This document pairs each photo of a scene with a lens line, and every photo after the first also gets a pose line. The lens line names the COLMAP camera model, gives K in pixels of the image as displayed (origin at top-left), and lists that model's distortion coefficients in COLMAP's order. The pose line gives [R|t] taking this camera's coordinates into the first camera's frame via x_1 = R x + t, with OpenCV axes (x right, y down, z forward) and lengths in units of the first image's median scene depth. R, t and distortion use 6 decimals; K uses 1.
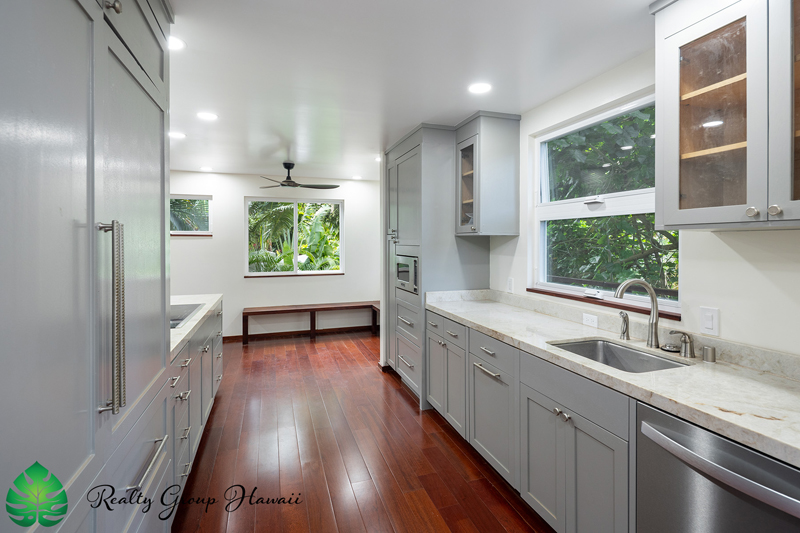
lens RADIAL K [[375.8, 0, 392.9], [0, 375.8, 242.8], [0, 0, 1]] dist [-0.002037, -0.001527]
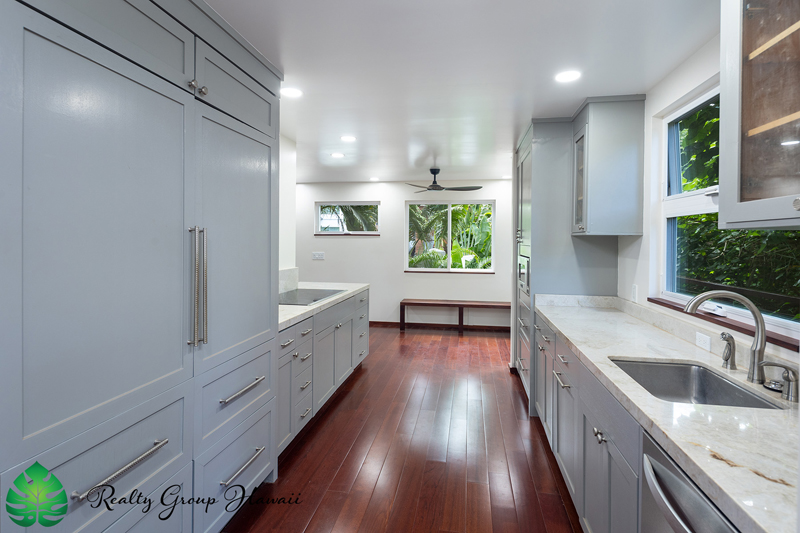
lens RADIAL K [[375.8, 0, 410.2], [0, 375.8, 243.7], [0, 0, 1]] dist [-0.002037, -0.001527]
pose [[0.886397, 0.009973, -0.462818, 0.240005], [-0.007986, 0.999949, 0.006253, -0.001394], [0.462857, -0.001847, 0.886431, -0.000968]]
